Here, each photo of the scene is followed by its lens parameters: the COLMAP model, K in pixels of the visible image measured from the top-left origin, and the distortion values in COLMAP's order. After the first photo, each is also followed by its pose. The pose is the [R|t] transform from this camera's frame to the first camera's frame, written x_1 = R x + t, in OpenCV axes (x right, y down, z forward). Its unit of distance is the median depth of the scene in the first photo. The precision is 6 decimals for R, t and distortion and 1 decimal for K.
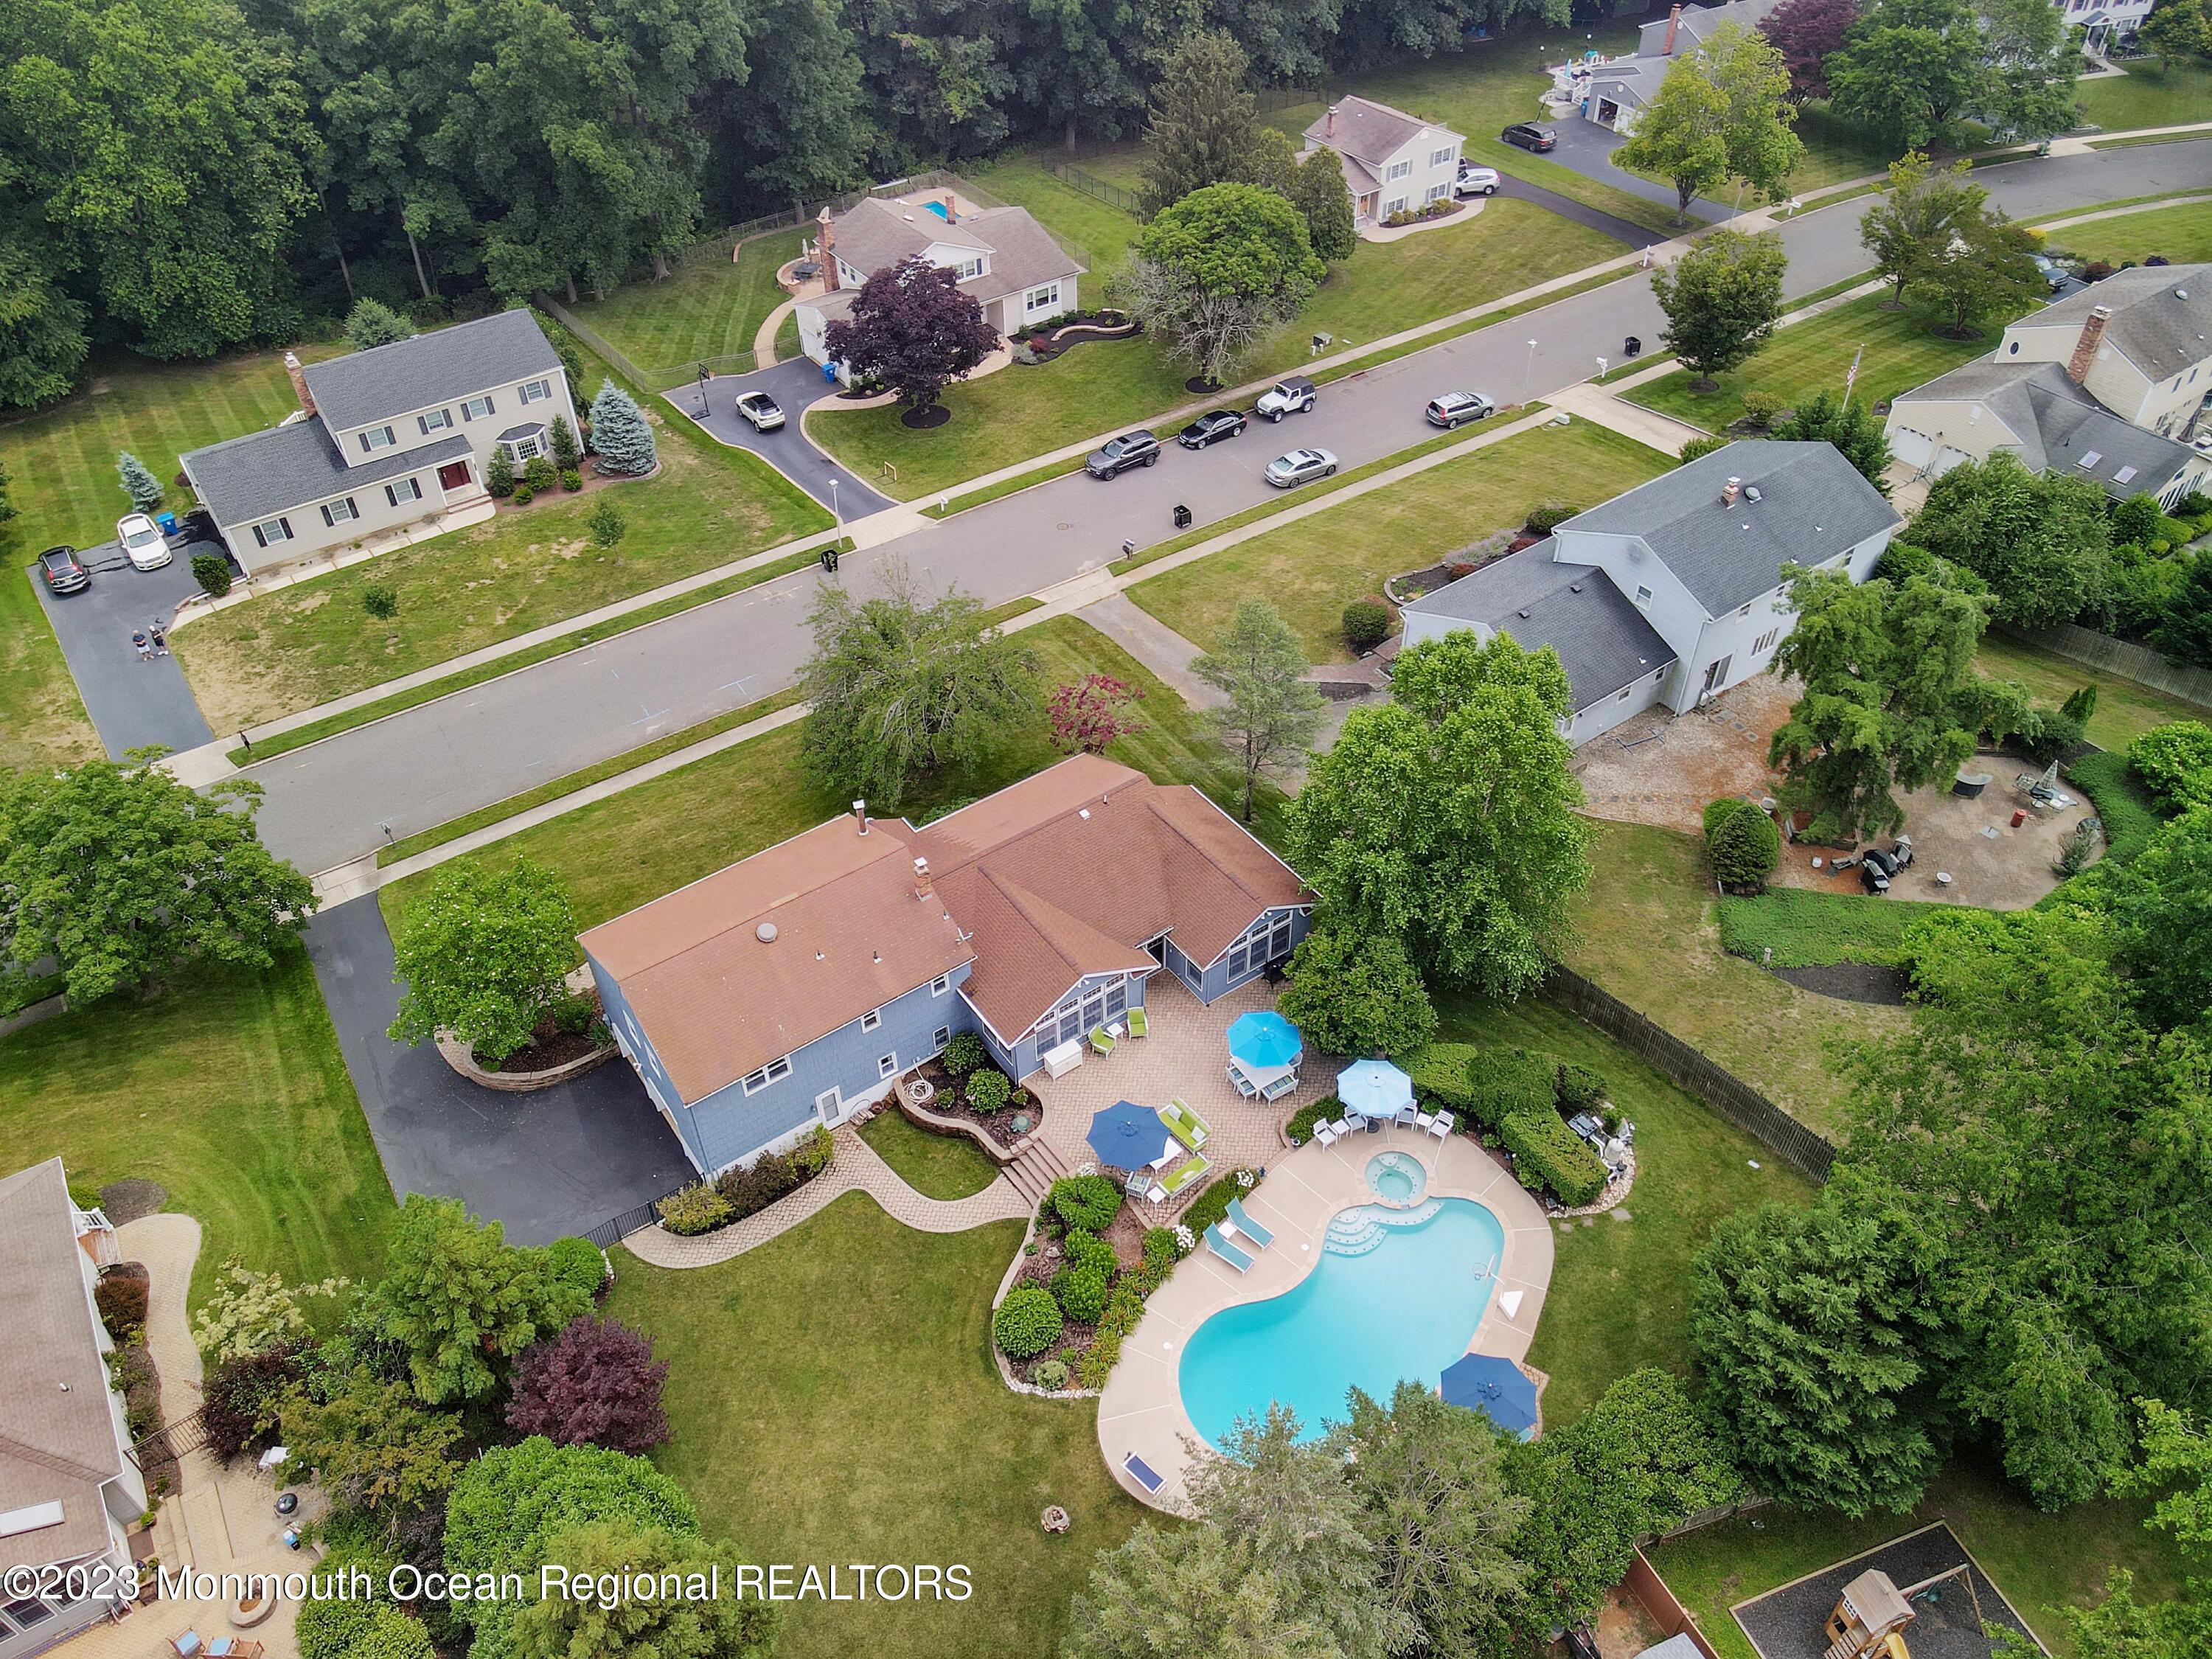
lens RADIAL K [[1550.1, 0, 1111.1], [0, 1550.1, 871.8], [0, 0, 1]] dist [-0.051719, 0.109741]
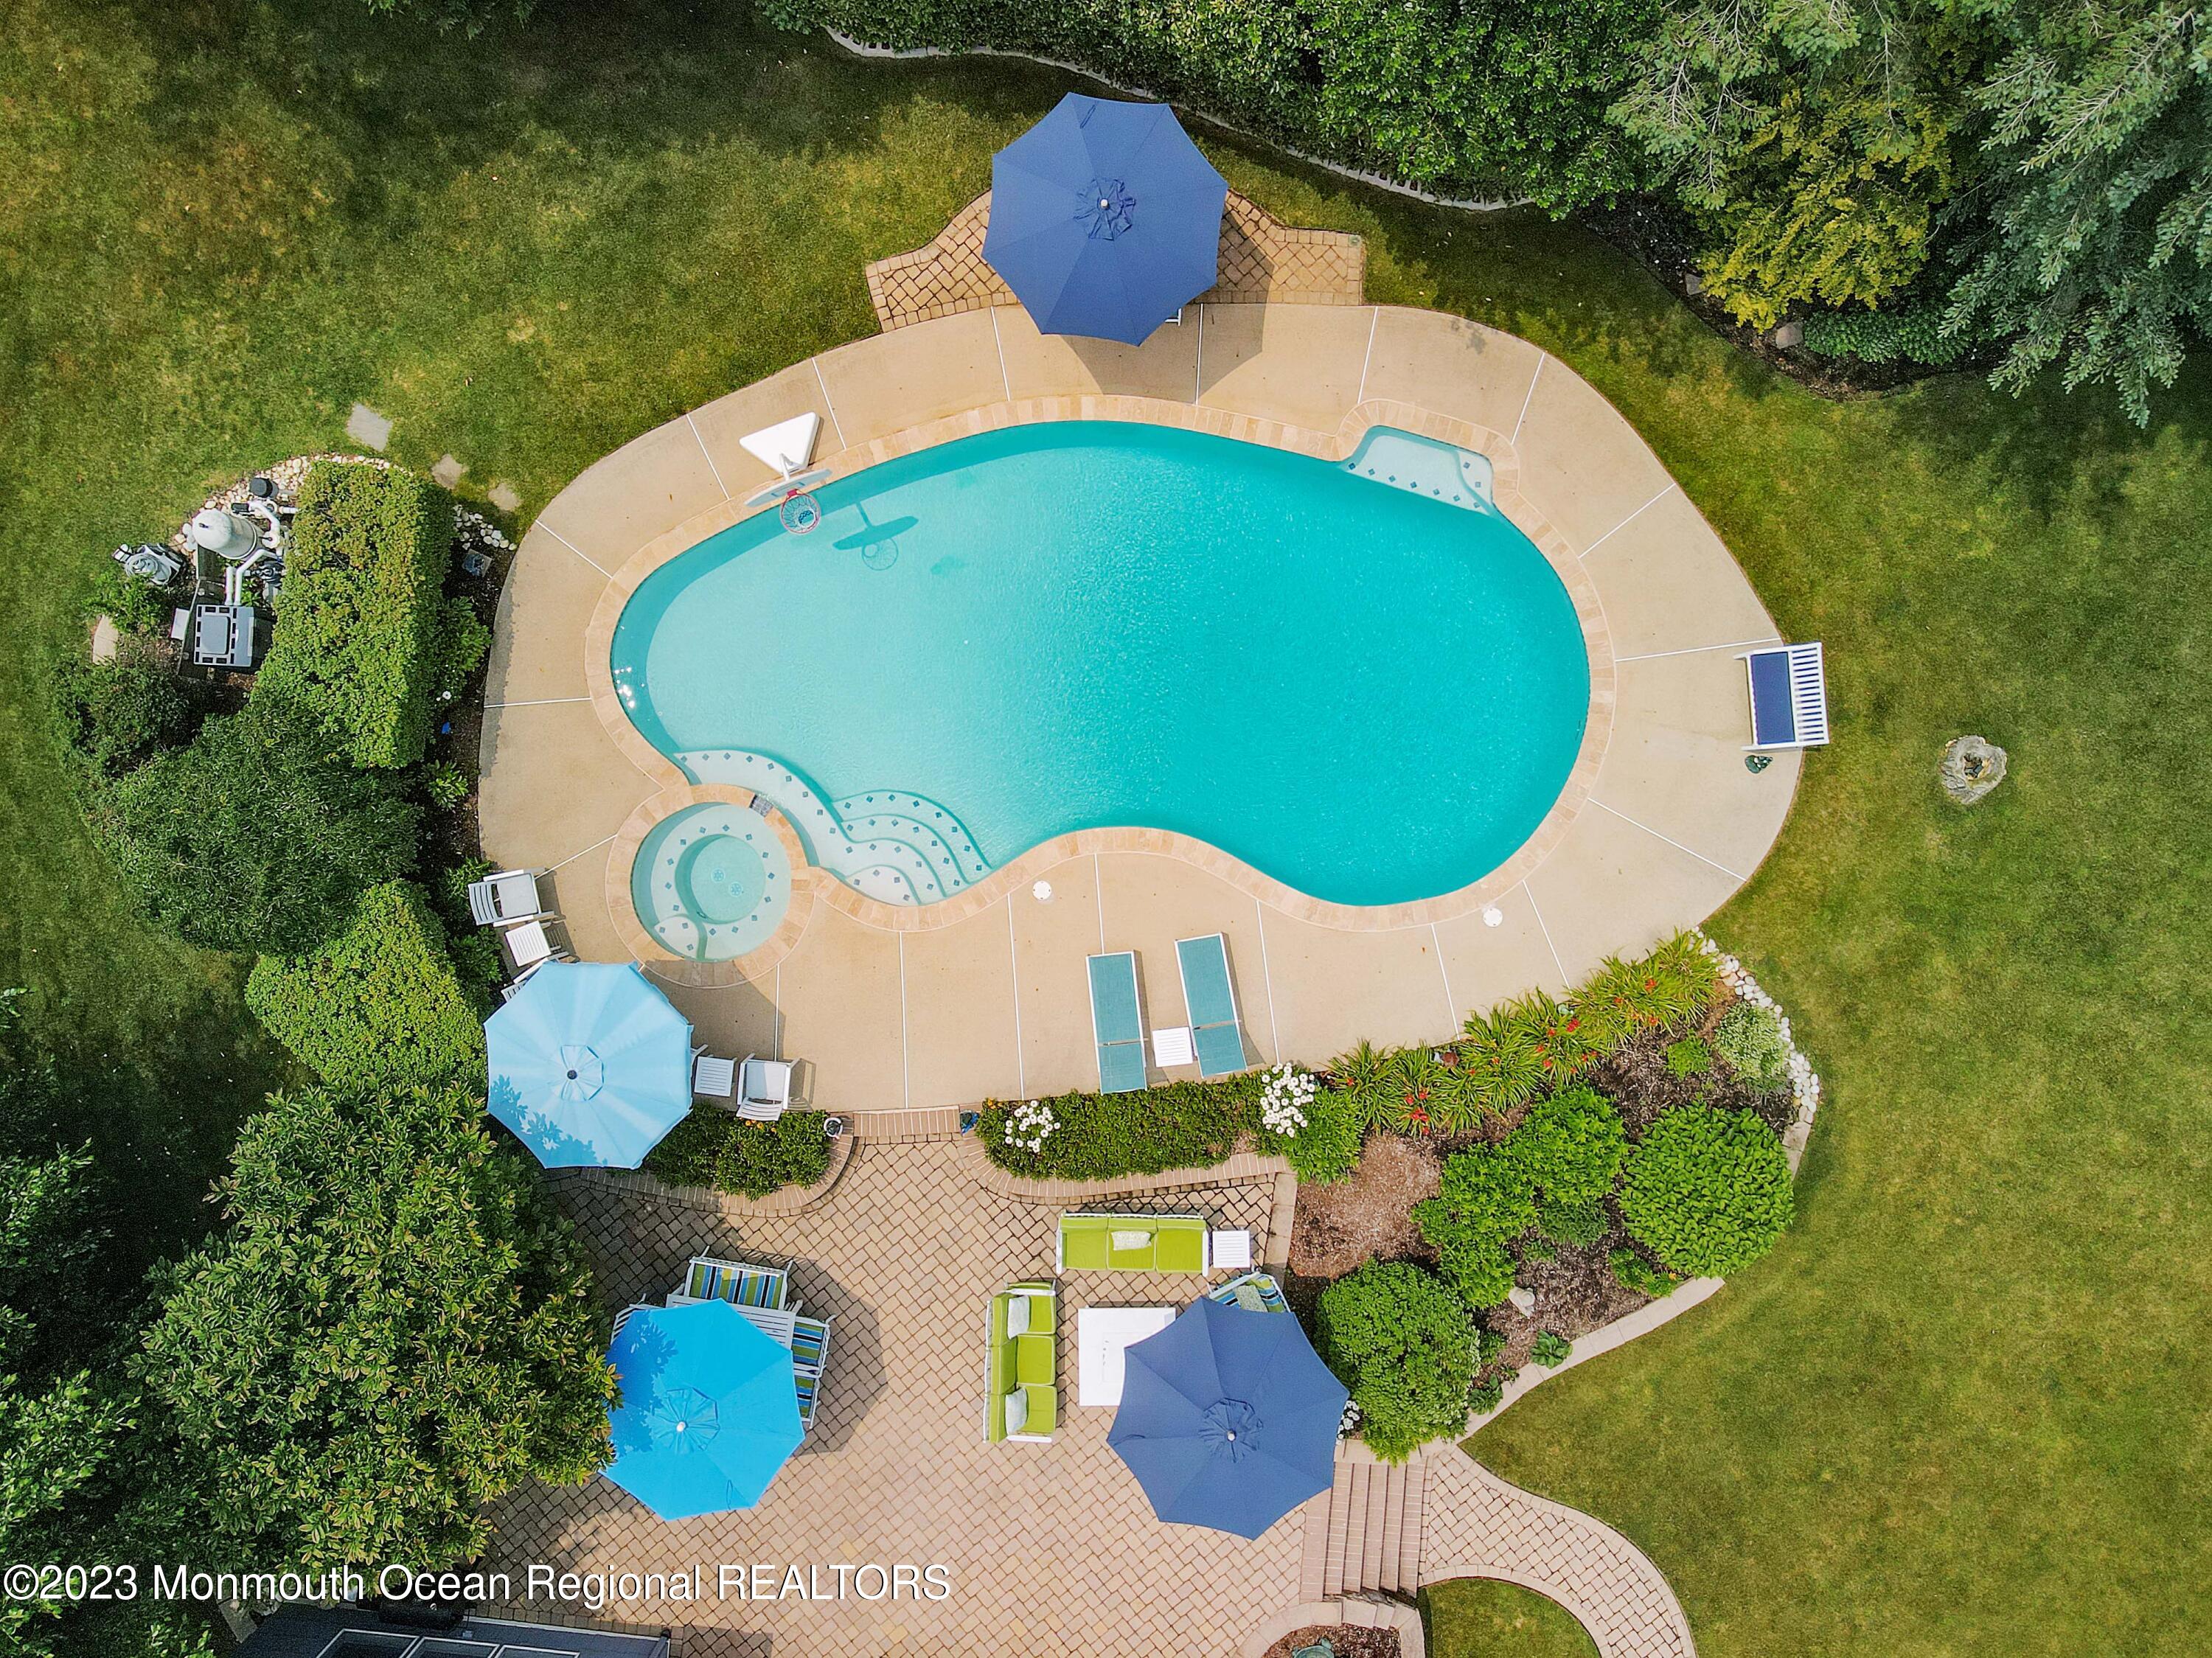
lens RADIAL K [[1555.9, 0, 1069.9], [0, 1555.9, 836.7], [0, 0, 1]] dist [0.039551, -0.032271]
pose [[-0.754065, -0.656557, 0.017843, 0.112975], [0.473159, -0.524188, 0.708059, -0.029165], [-0.455528, 0.542365, 0.705928, 0.651792]]
